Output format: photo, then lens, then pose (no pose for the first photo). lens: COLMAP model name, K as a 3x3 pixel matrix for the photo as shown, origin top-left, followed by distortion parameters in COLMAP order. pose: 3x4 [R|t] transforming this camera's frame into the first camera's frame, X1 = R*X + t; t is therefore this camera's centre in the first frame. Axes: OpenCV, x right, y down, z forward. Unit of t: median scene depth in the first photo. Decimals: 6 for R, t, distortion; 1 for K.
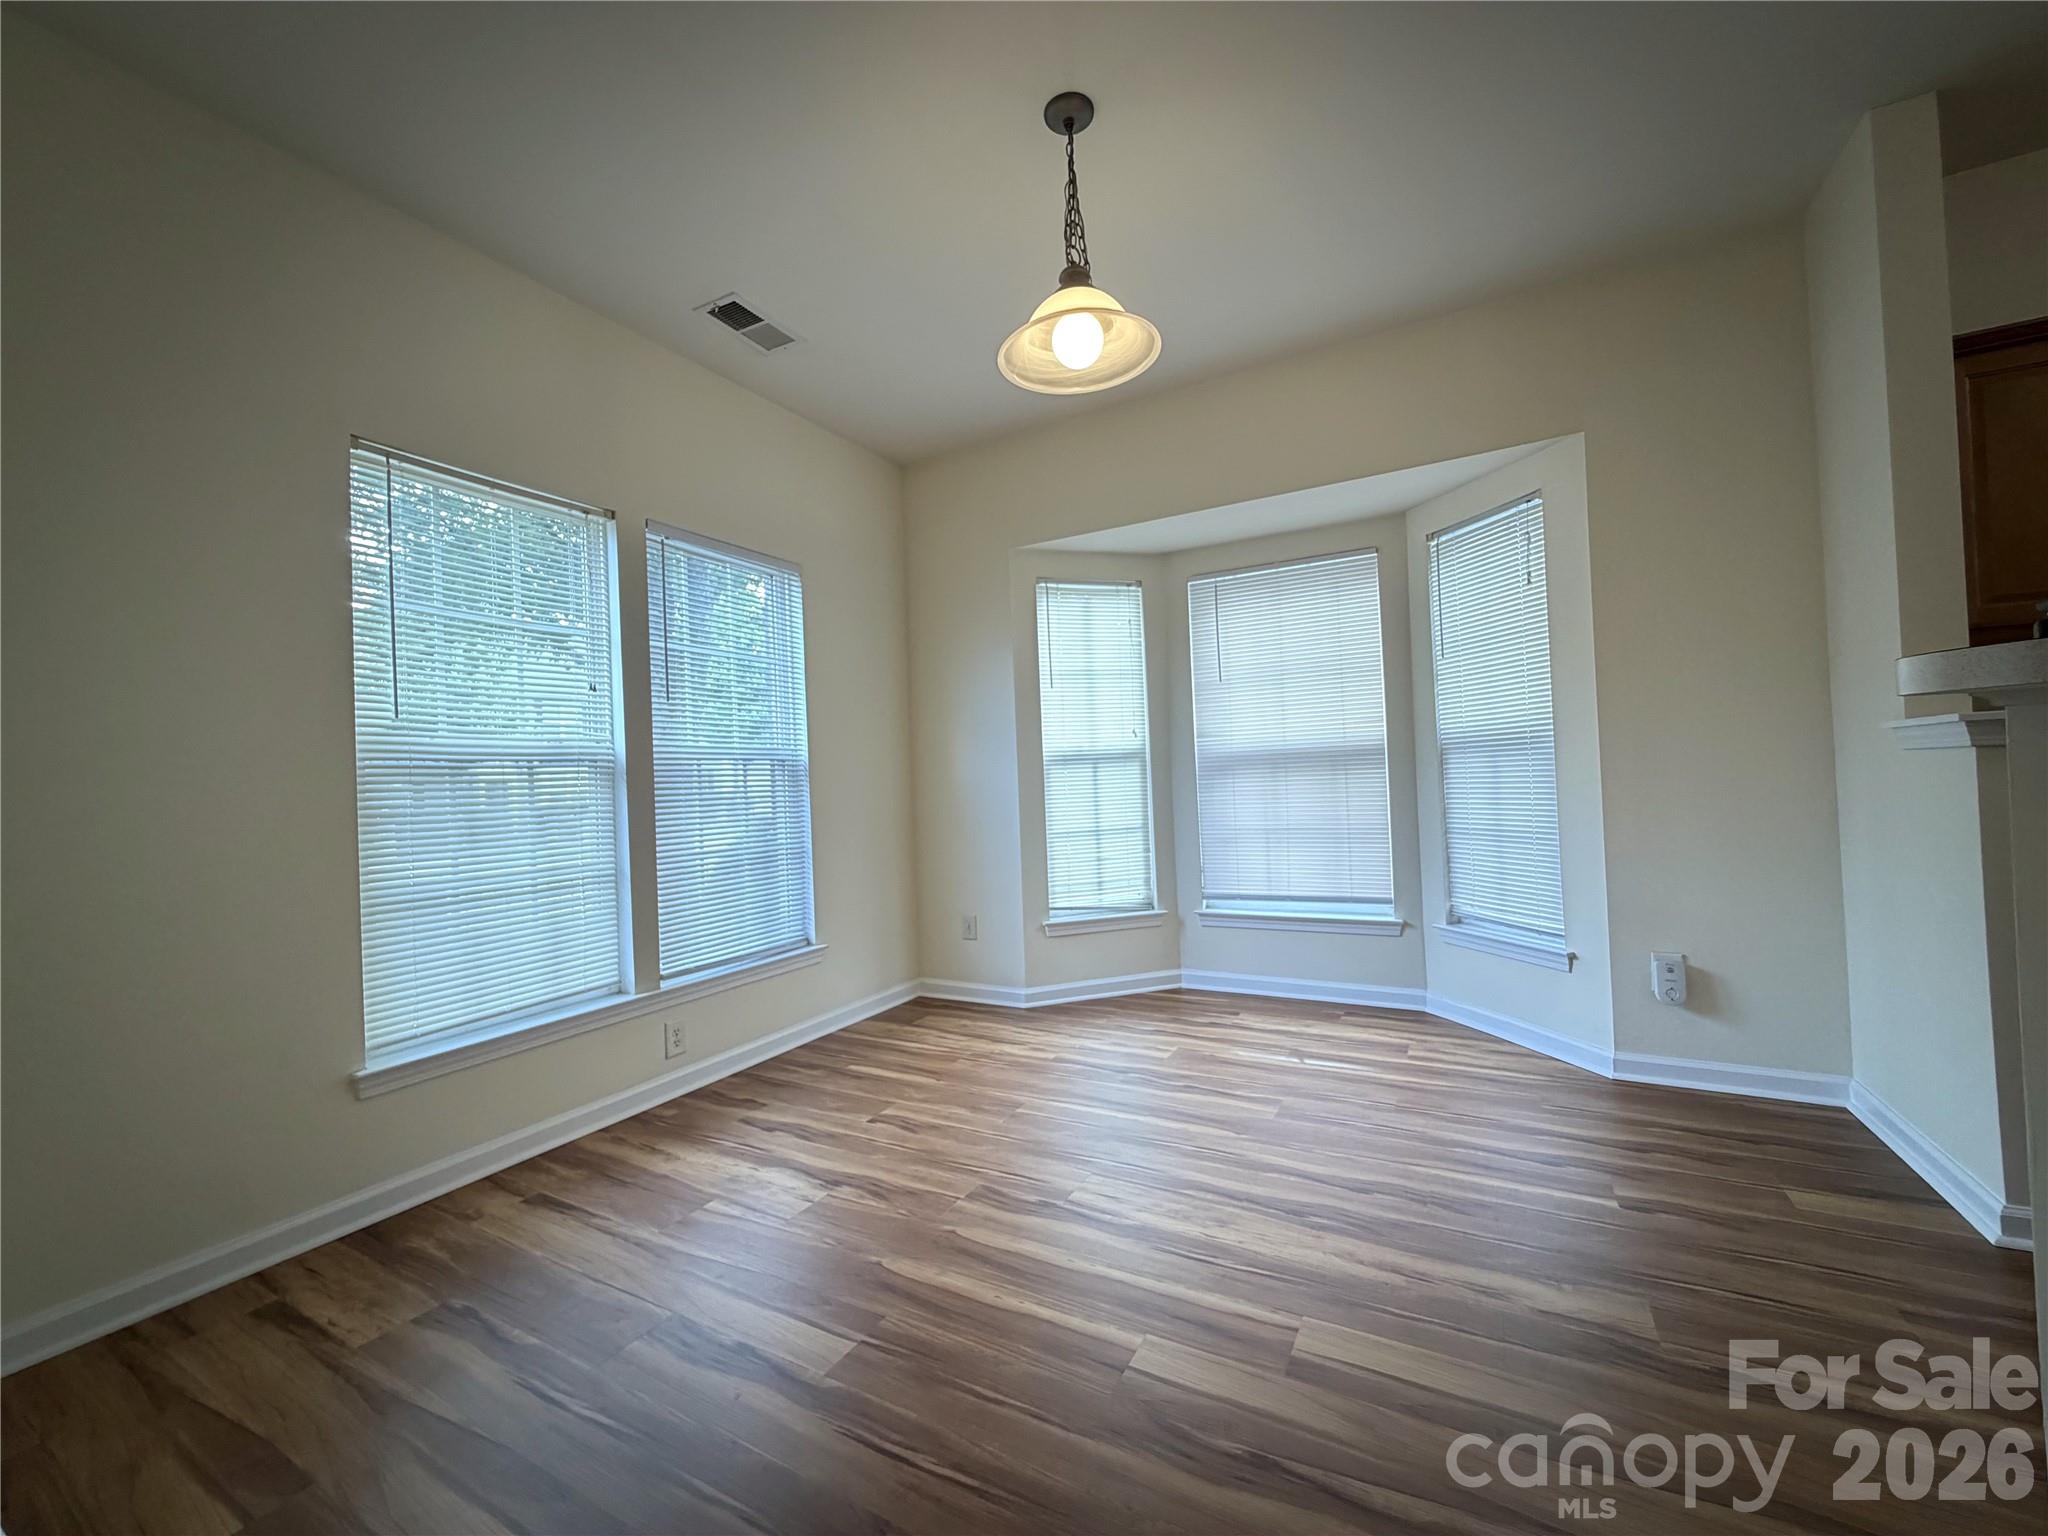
lens RADIAL K [[822.5, 0, 1013.8], [0, 822.5, 768.0], [0, 0, 1]] dist [0.000353, 0.000297]
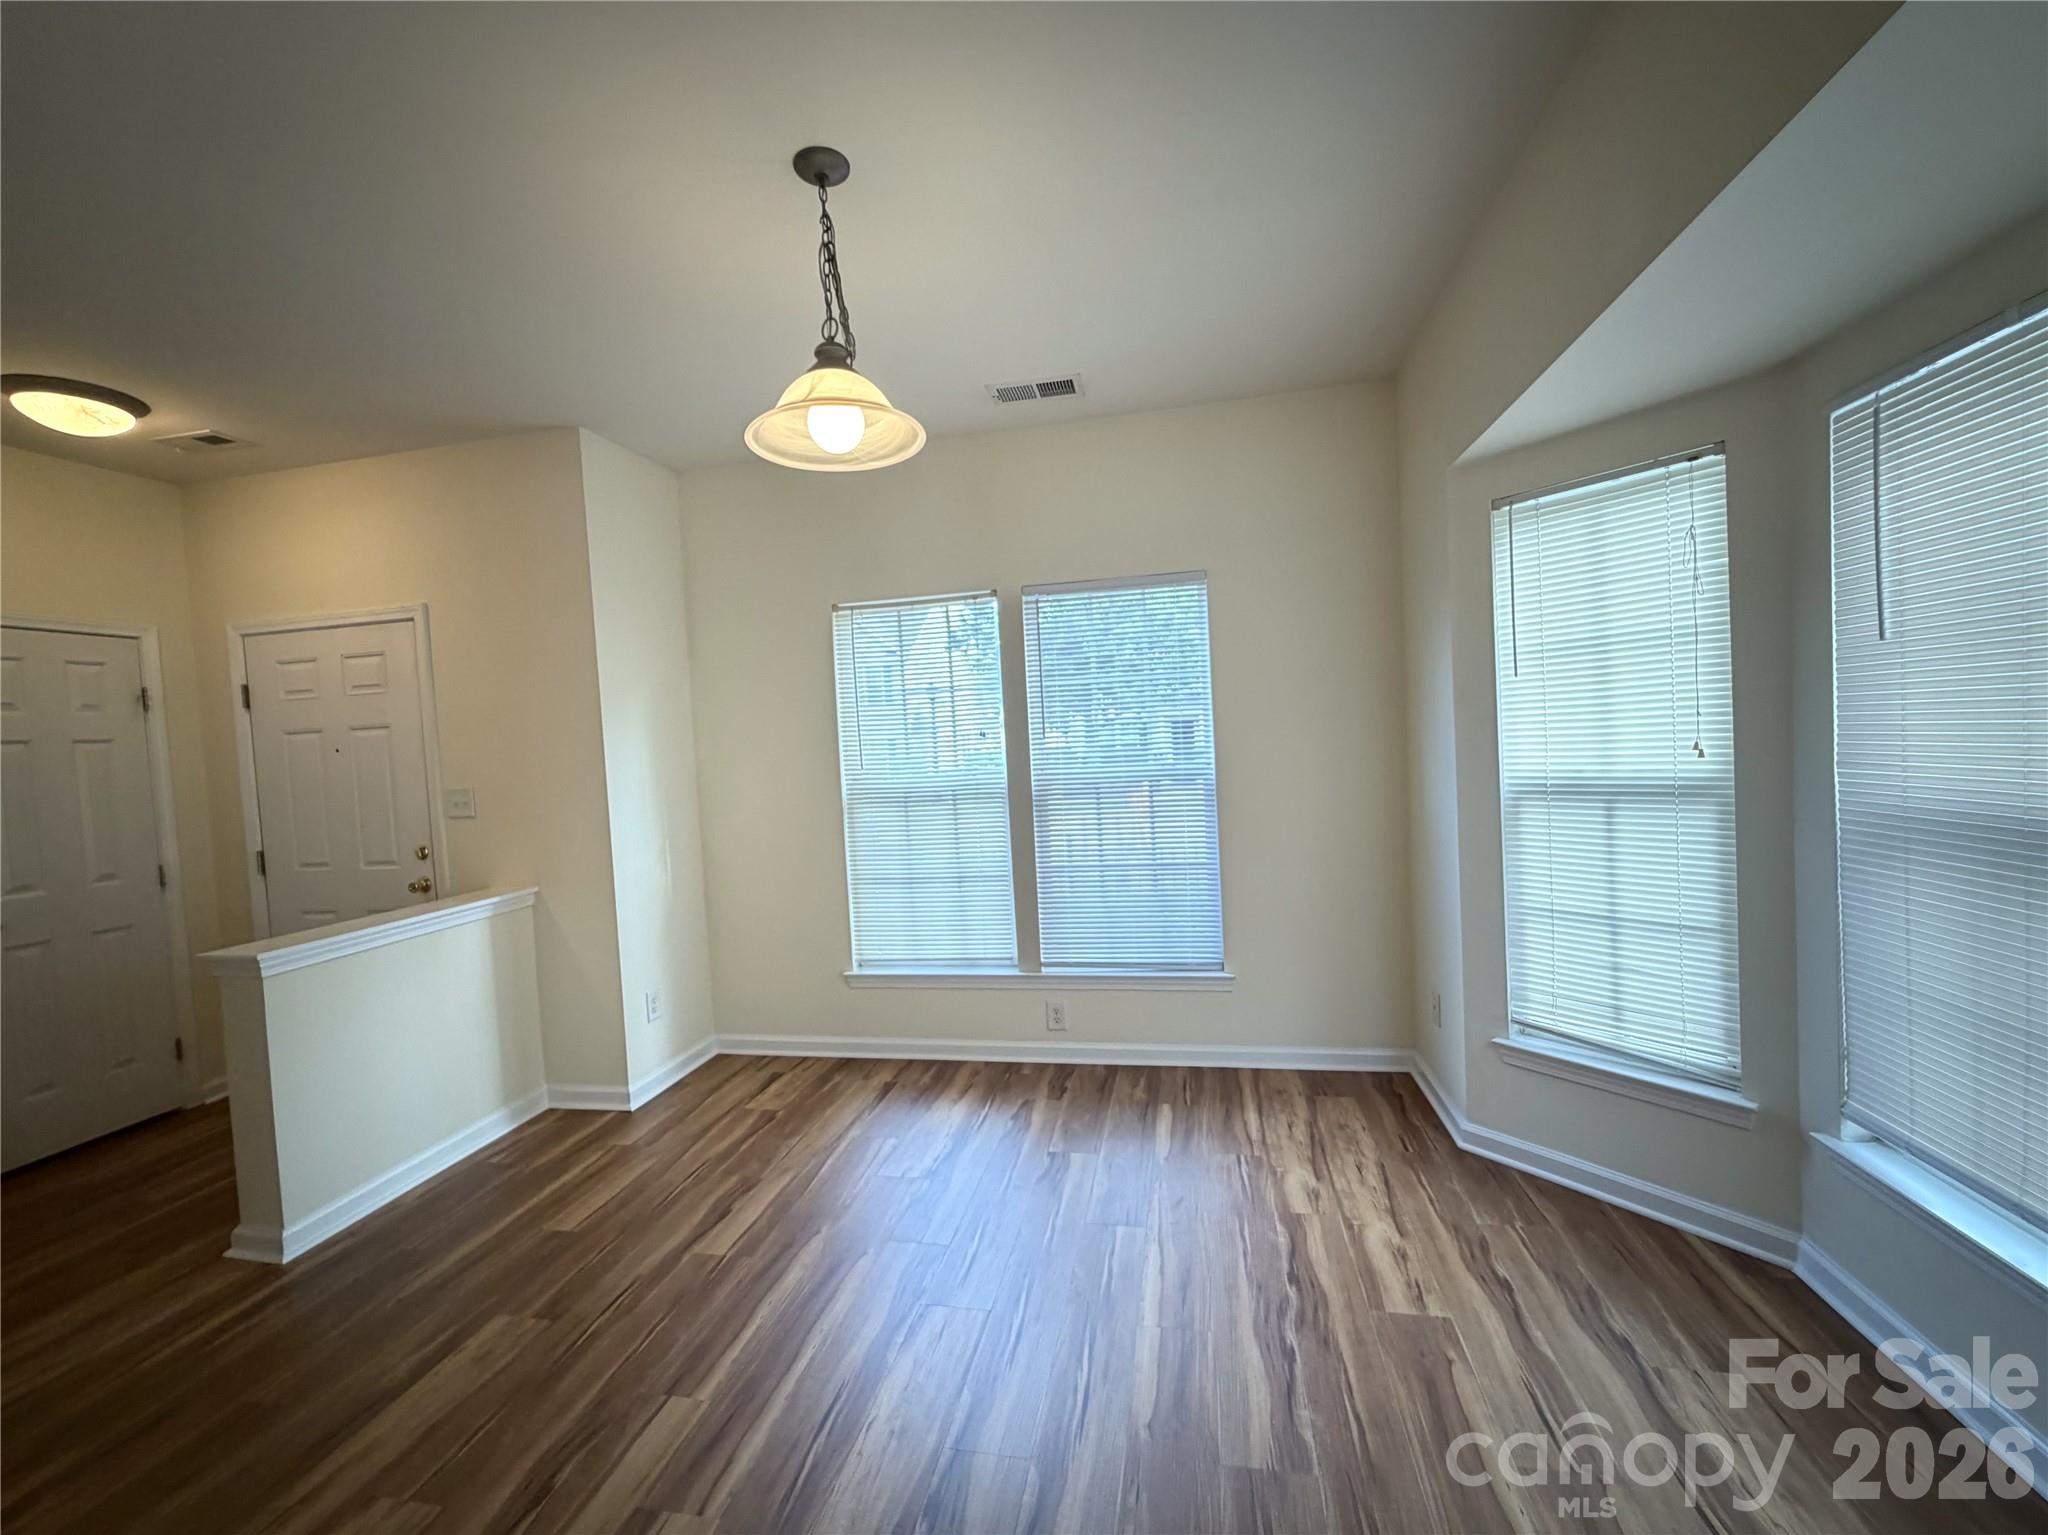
lens RADIAL K [[822.5, 0, 992.1], [0, 822.5, 771.8], [0, 0, 1]] dist [0.000353, 0.000297]
pose [[0.305726, 0.057717, -0.950368, 0.619109], [0.058859, 0.995106, 0.079369, -0.117335], [0.950298, -0.080203, 0.300833, 0.516418]]
